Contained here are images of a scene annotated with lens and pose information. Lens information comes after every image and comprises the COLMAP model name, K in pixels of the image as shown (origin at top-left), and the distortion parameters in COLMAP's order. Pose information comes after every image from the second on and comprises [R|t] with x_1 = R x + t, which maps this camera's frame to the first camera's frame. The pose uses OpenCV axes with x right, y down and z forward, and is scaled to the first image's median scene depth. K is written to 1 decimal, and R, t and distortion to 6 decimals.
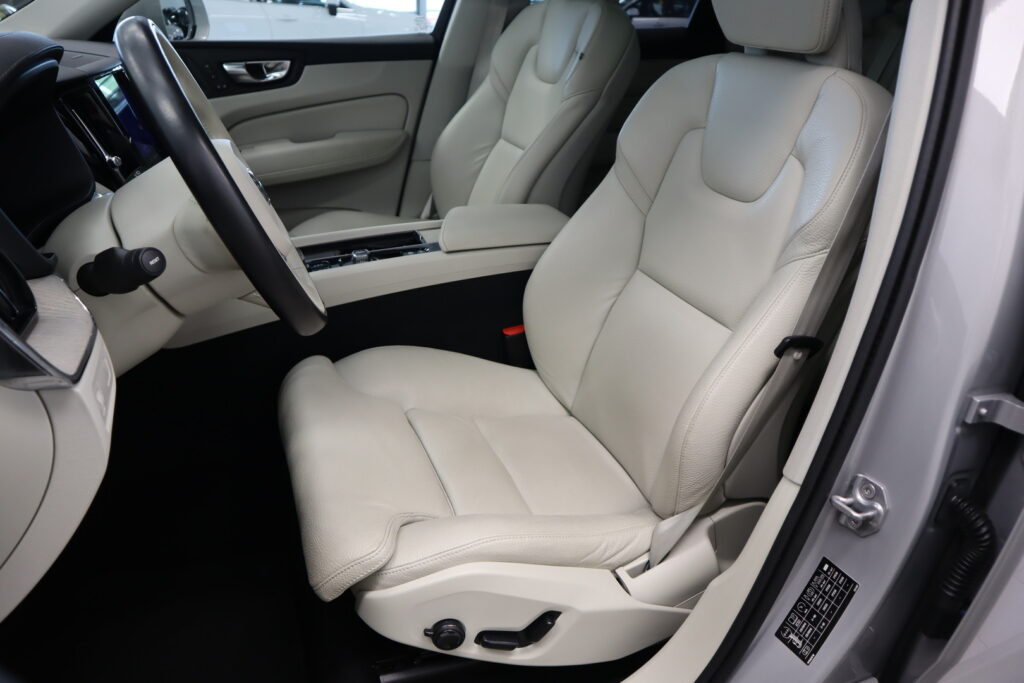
lens RADIAL K [[695.2, 0, 512.0], [0, 695.2, 341.5], [0, 0, 1]] dist [-0.135667, 0.091397]
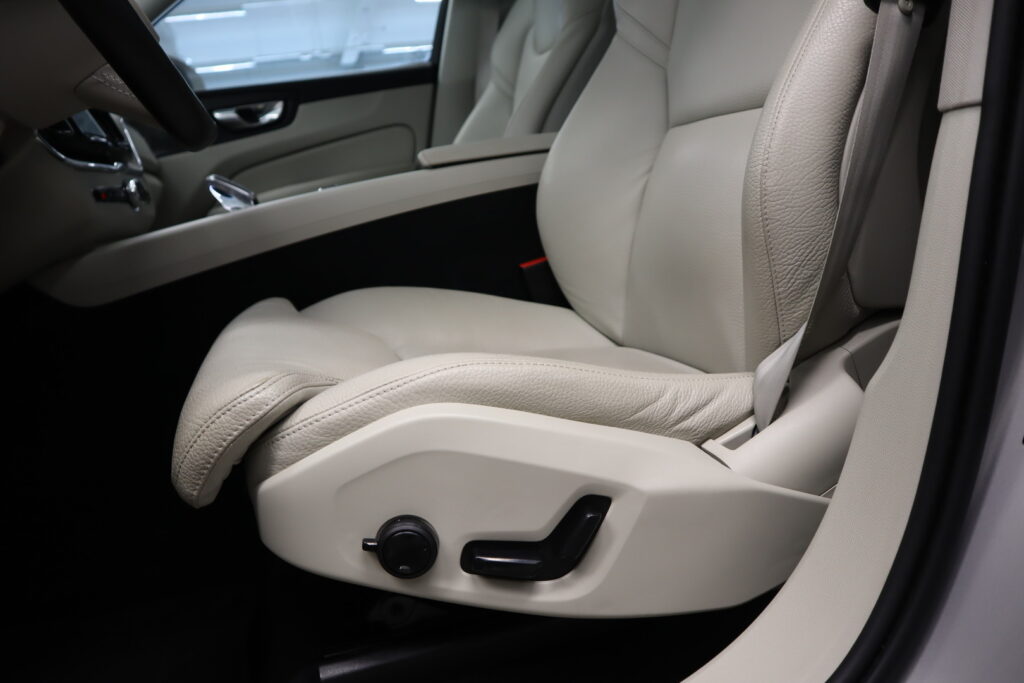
lens RADIAL K [[695.2, 0, 512.0], [0, 695.2, 341.5], [0, 0, 1]] dist [-0.135667, 0.091397]
pose [[0.978954, -0.171286, -0.110955, 0.071188], [0.139980, 0.959187, -0.245694, 0.366539], [0.148510, 0.224991, 0.962977, 0.380635]]
